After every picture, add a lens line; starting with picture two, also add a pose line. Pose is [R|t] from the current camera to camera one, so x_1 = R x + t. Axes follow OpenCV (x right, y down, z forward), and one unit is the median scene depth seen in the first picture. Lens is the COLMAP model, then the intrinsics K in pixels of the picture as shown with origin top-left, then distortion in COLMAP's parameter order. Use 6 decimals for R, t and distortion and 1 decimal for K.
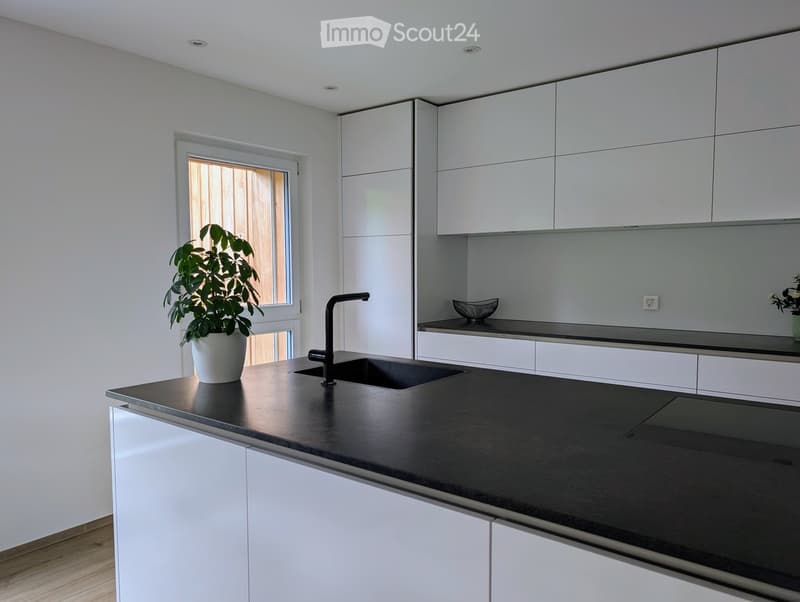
lens RADIAL K [[571.0, 0, 399.3], [0, 571.0, 301.9], [0, 0, 1]] dist [0.007911, -0.001601]
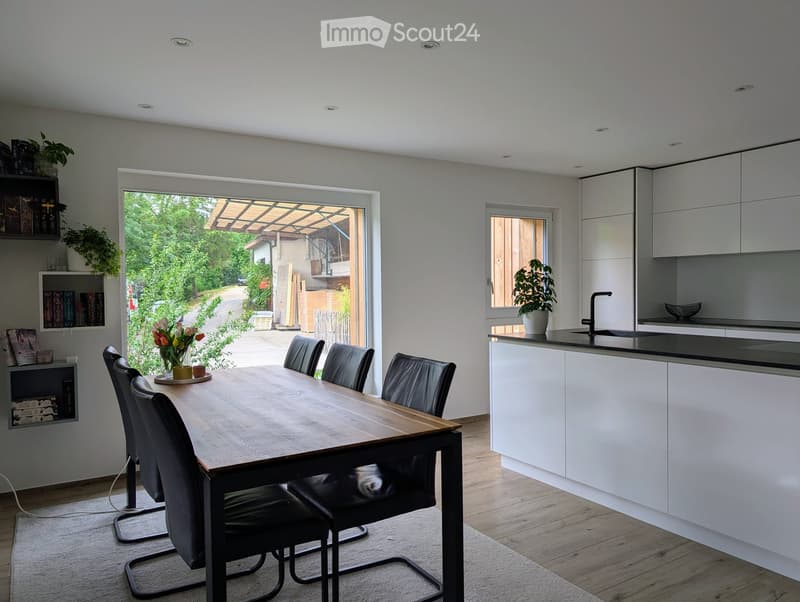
lens RADIAL K [[571.0, 0, 401.3], [0, 571.0, 298.7], [0, 0, 1]] dist [0.007911, -0.001601]
pose [[0.937265, 0.000635, -0.348616, -0.025966], [-0.014068, 0.999253, -0.036002, 0.048905], [0.348332, 0.038647, 0.936574, -0.594663]]
